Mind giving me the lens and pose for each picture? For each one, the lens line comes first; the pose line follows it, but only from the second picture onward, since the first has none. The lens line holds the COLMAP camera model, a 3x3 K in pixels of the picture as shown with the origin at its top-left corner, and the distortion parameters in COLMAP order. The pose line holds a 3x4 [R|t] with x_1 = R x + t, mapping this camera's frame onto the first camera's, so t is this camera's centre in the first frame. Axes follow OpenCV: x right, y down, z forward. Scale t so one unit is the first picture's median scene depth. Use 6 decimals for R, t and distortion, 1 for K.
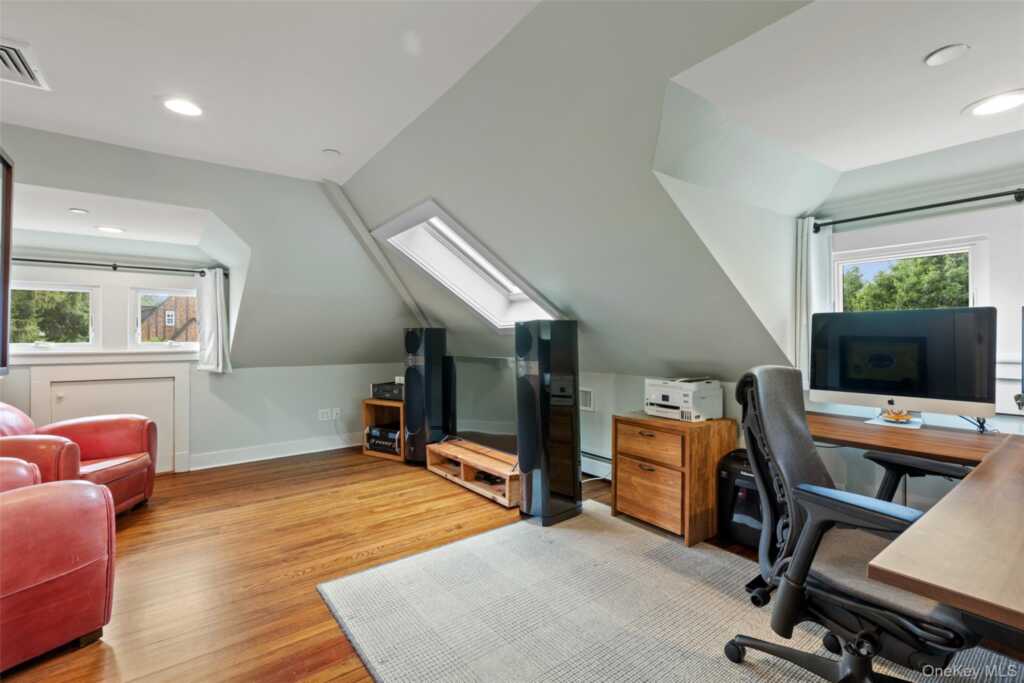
lens RADIAL K [[457.2, 0, 512.0], [0, 457.2, 341.5], [0, 0, 1]] dist [0.000951, 0.000187]
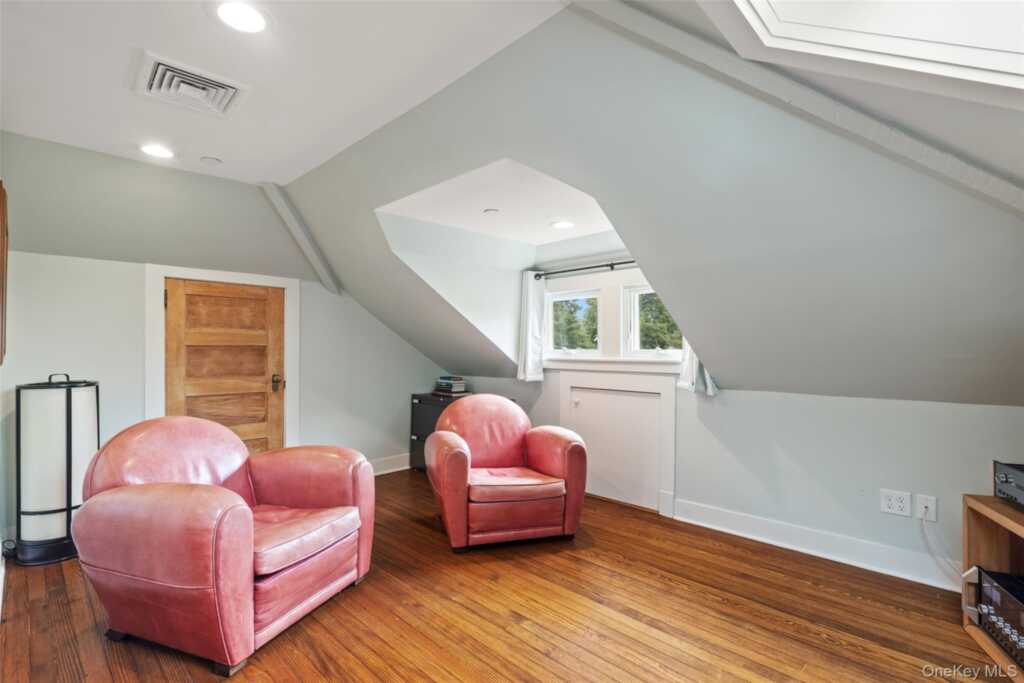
lens RADIAL K [[480.0, 0, 510.8], [0, 480.0, 350.2], [0, 0, 1]] dist [0.001503, 0.000161]
pose [[0.137991, 0.005070, -0.990421, 0.048358], [-0.010646, 0.999937, 0.003636, 0.002865], [0.990376, 0.010042, 0.138036, 0.662981]]
